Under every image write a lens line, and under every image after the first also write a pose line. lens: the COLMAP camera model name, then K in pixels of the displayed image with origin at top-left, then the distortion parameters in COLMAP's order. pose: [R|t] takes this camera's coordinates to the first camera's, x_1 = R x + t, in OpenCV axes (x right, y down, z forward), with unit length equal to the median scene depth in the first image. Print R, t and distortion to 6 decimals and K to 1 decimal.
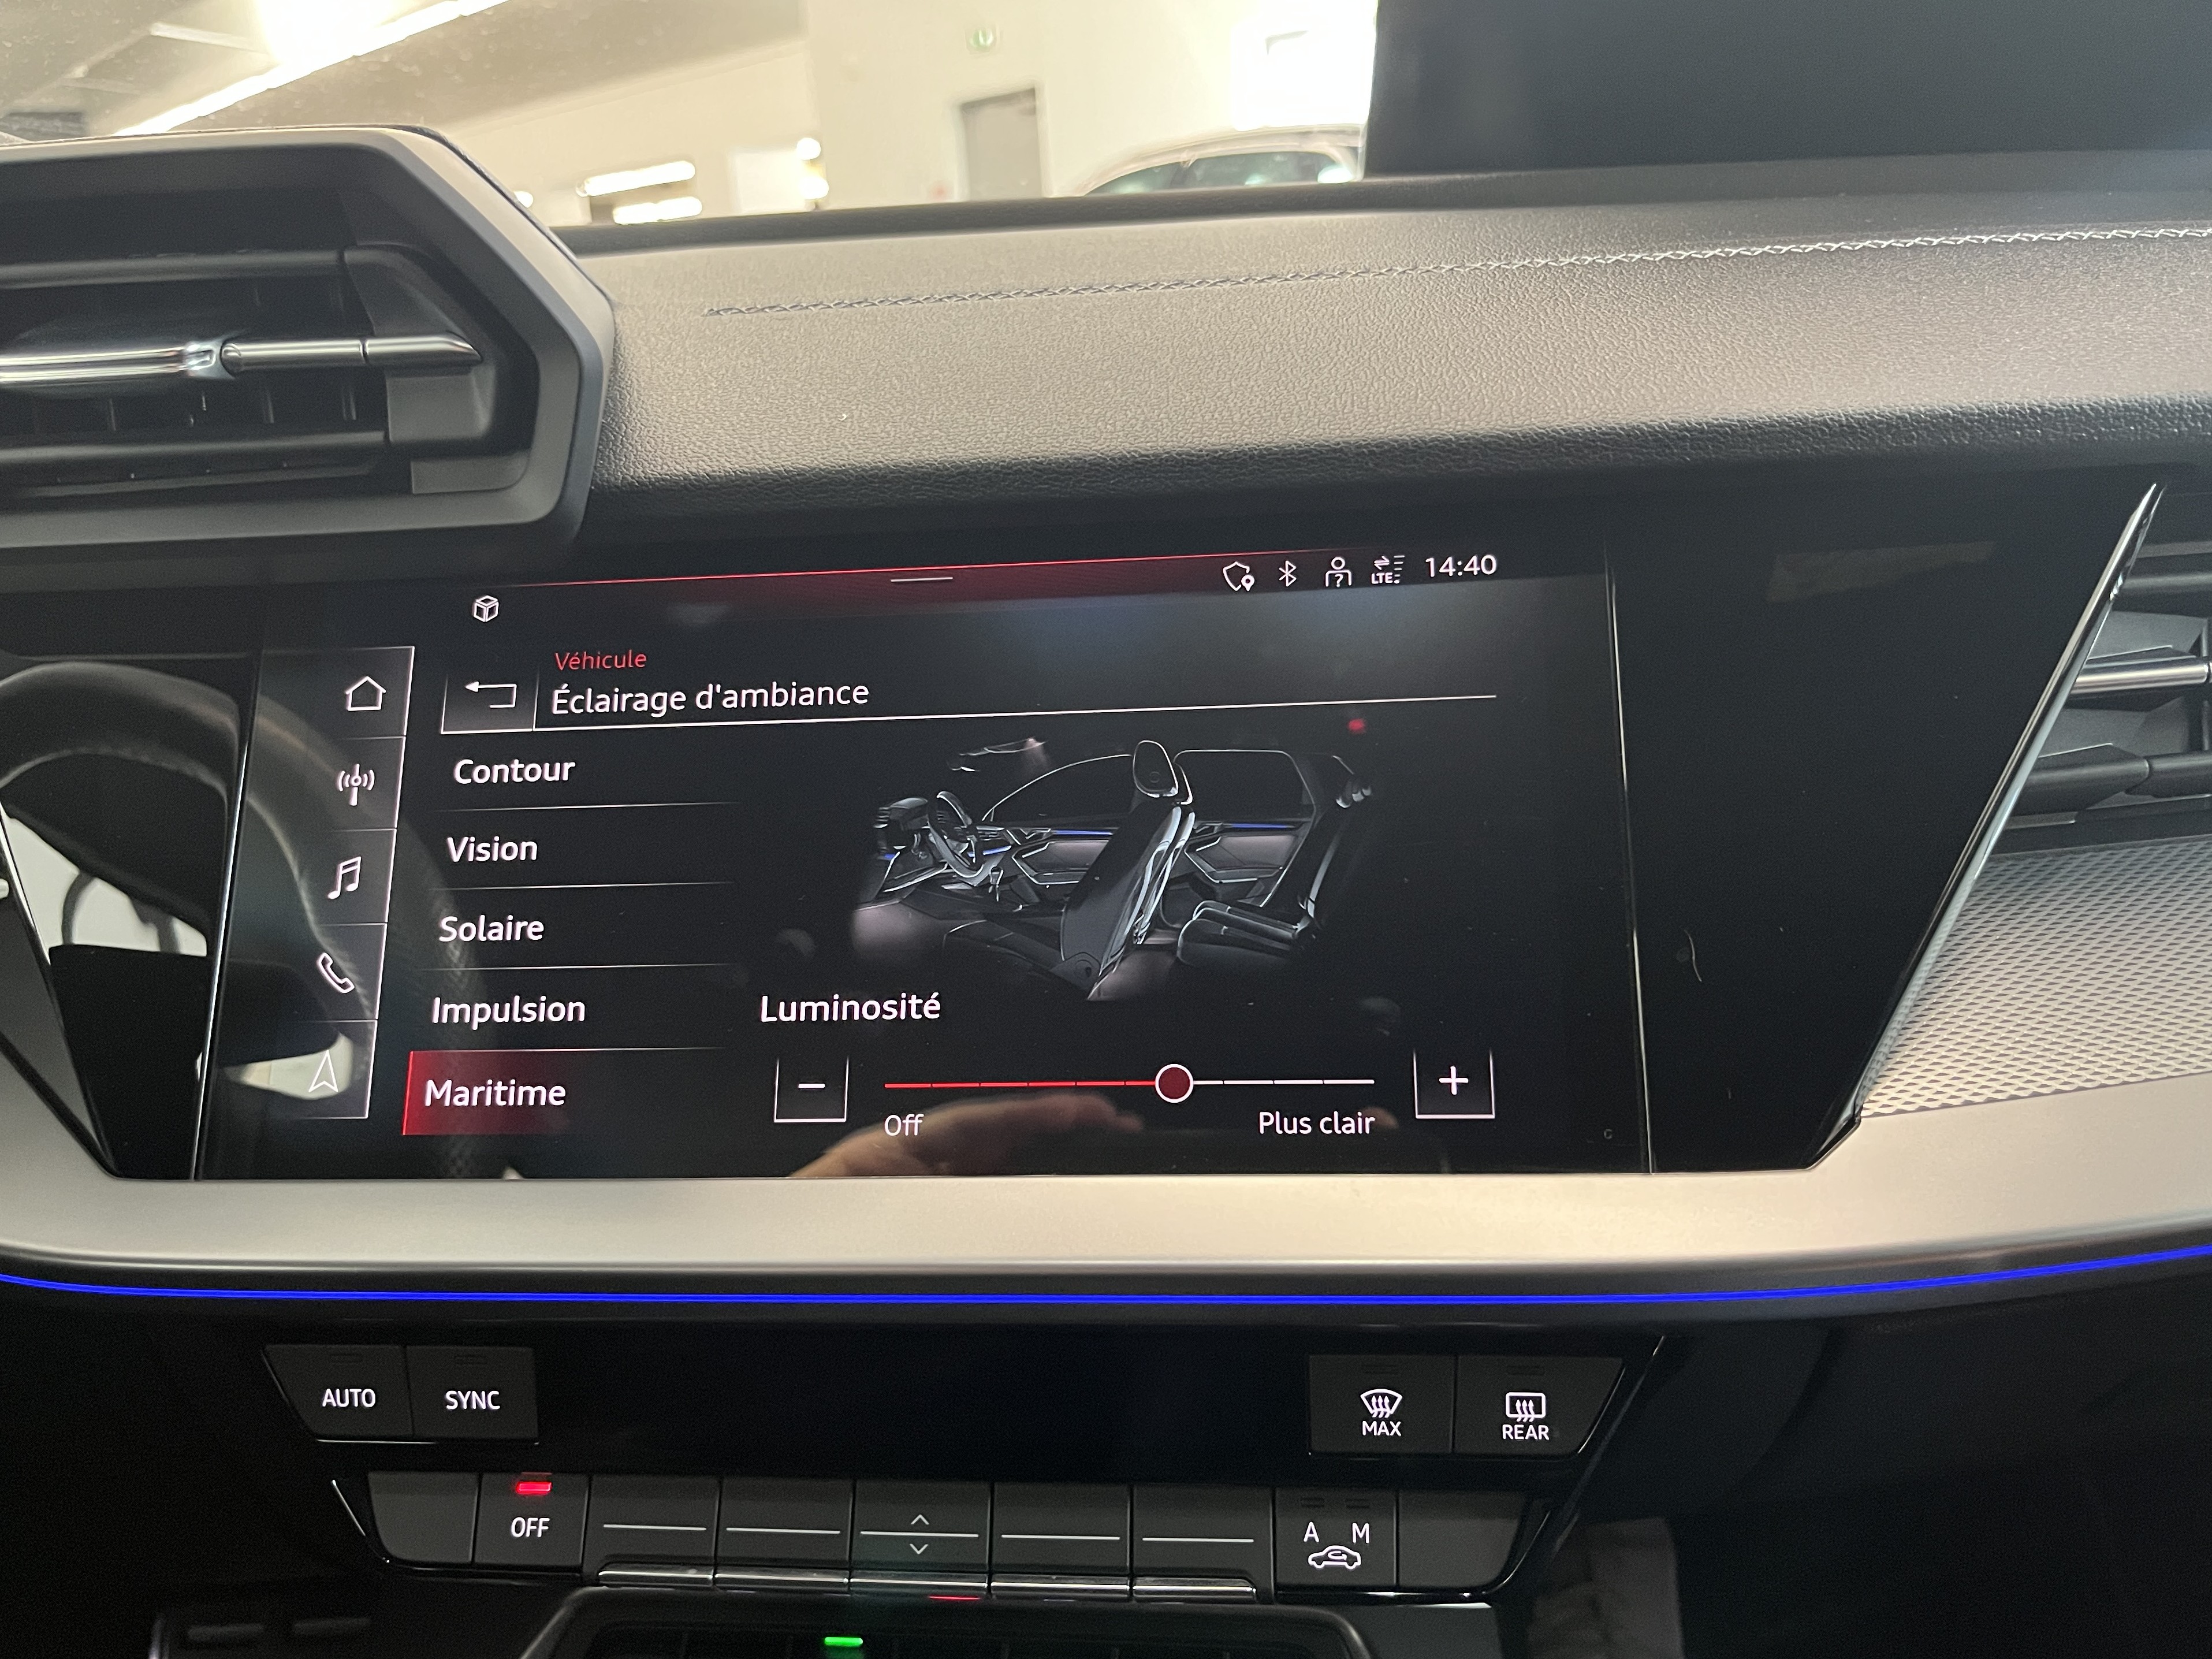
lens RADIAL K [[1862.7, 0, 1114.7], [0, 1862.7, 832.4], [0, 0, 1]] dist [0.019157, -0.003338]
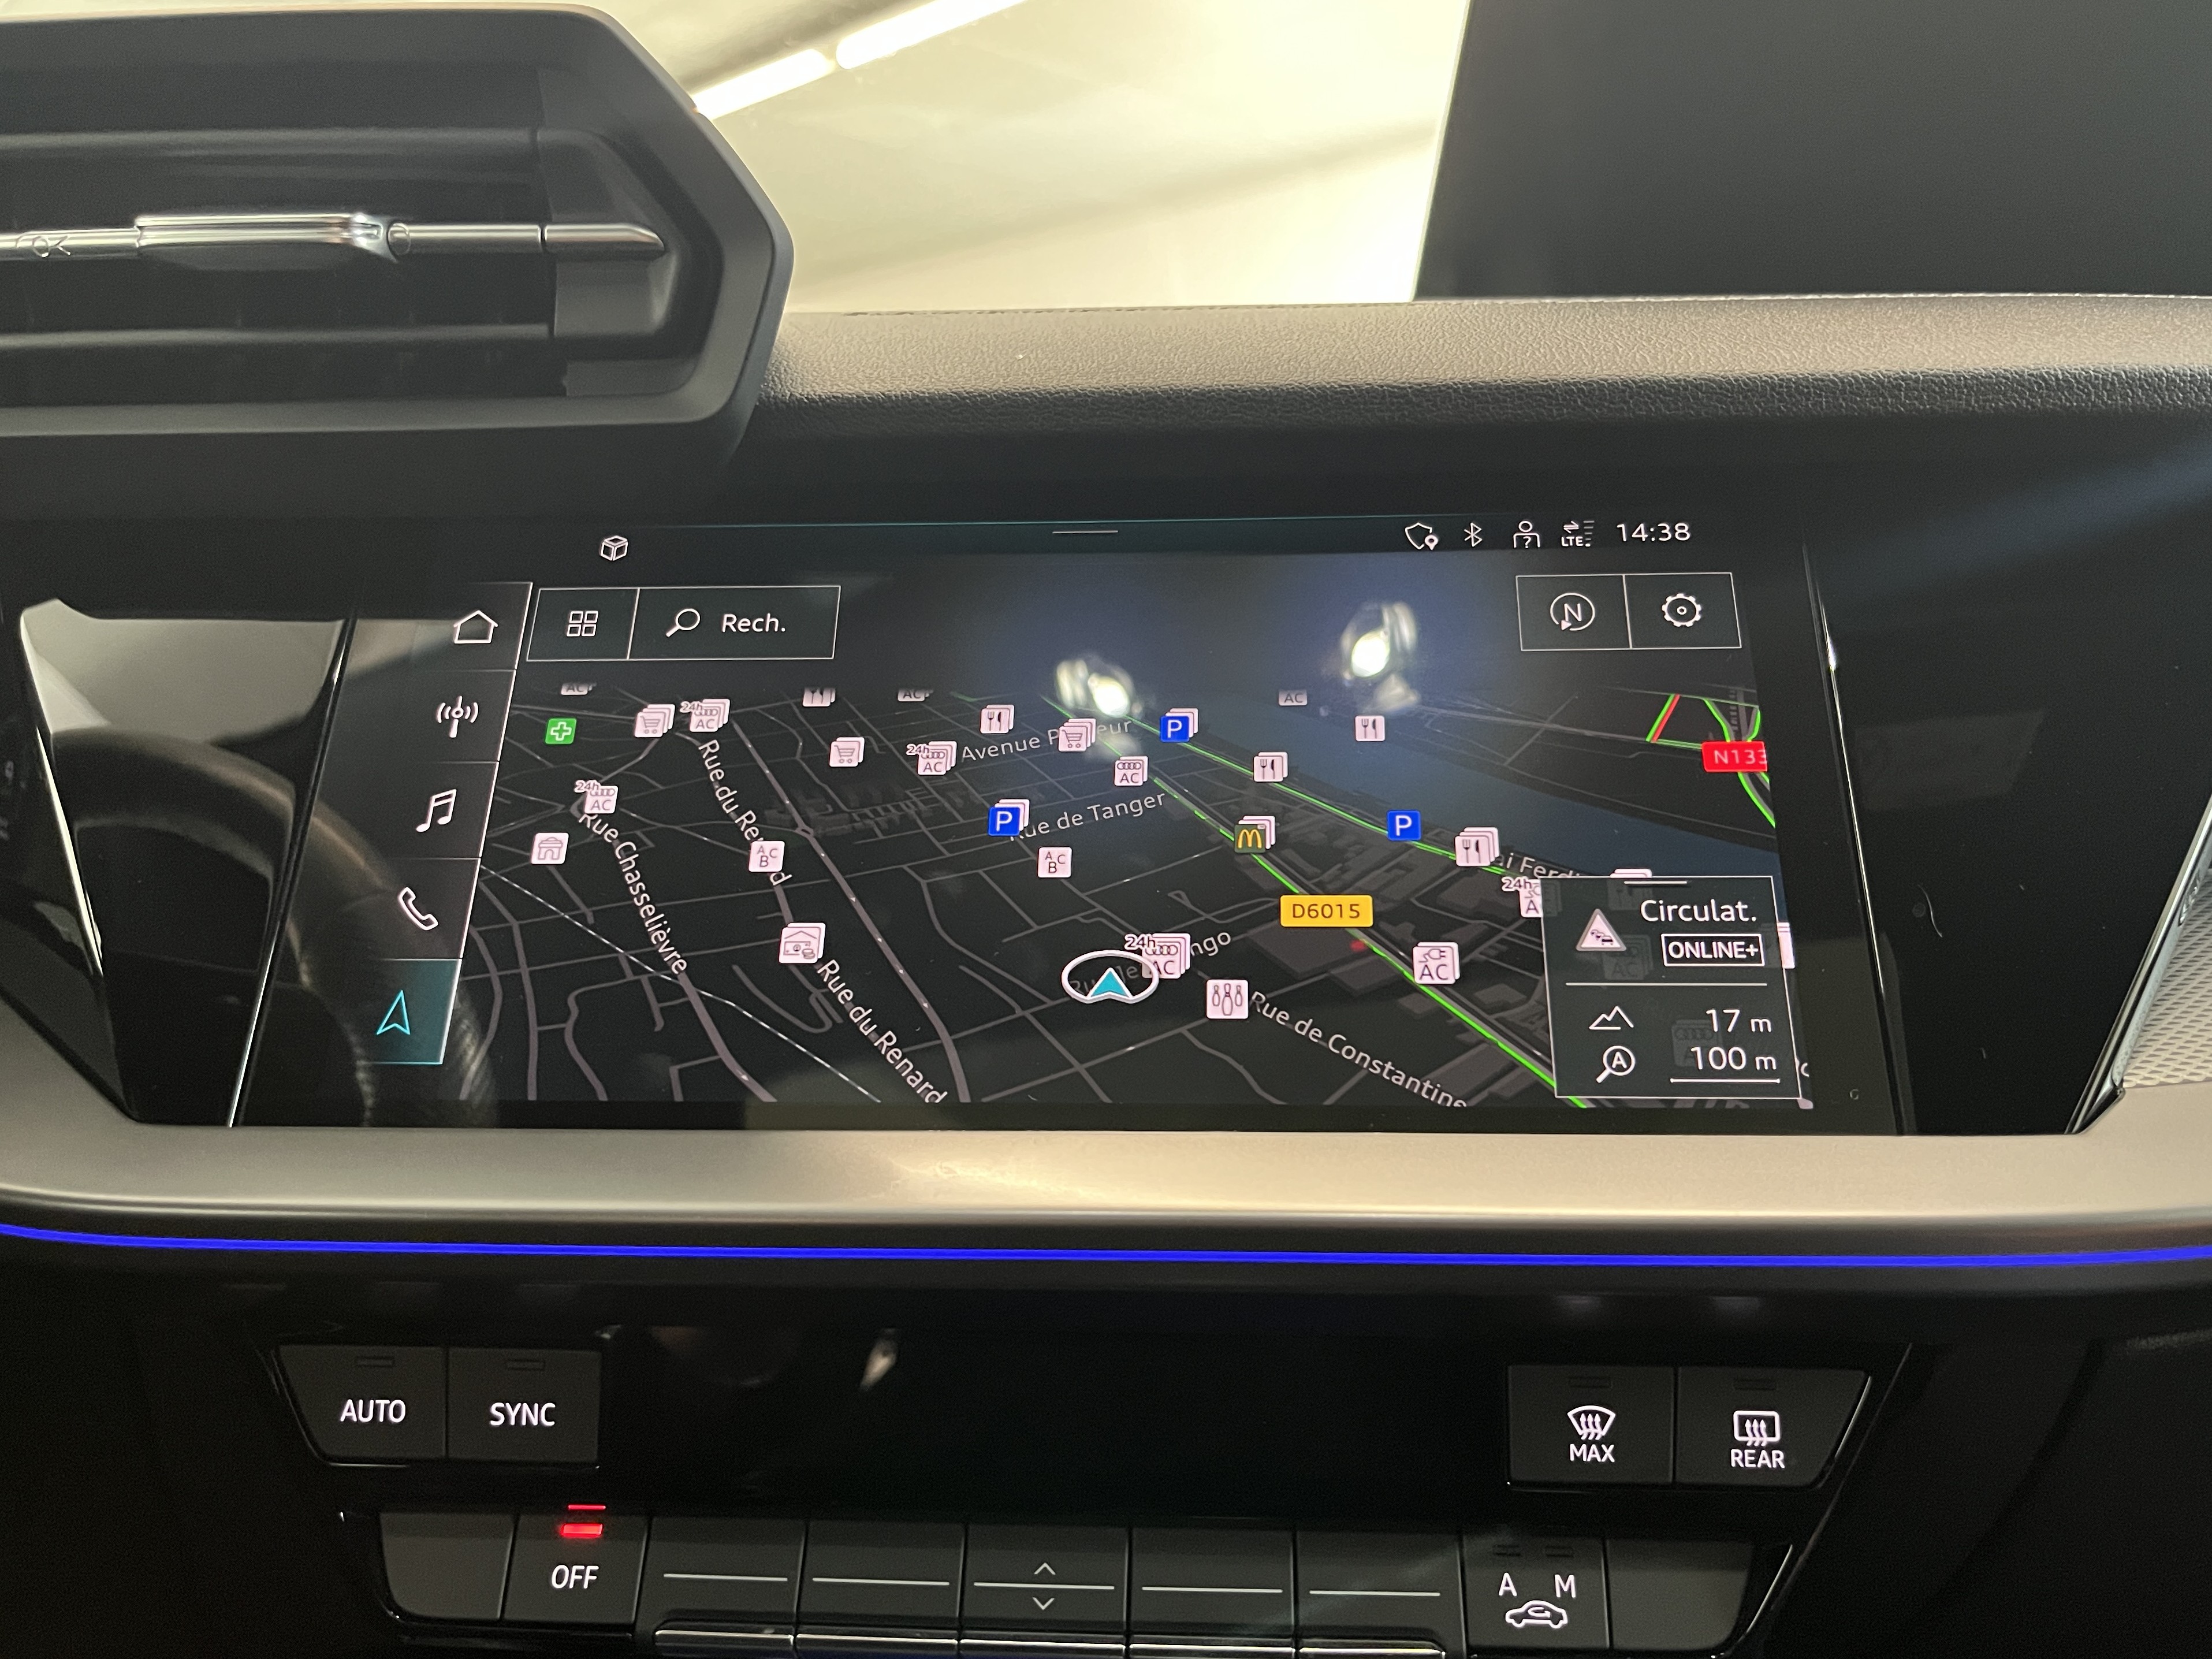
lens RADIAL K [[1862.7, 0, 1114.7], [0, 1862.7, 832.4], [0, 0, 1]] dist [0.019157, -0.003338]
pose [[0.997517, 0.047430, 0.052051, -0.136196], [-0.036248, 0.979548, -0.197920, 0.211310], [-0.060374, 0.195542, 0.978835, 0.098733]]
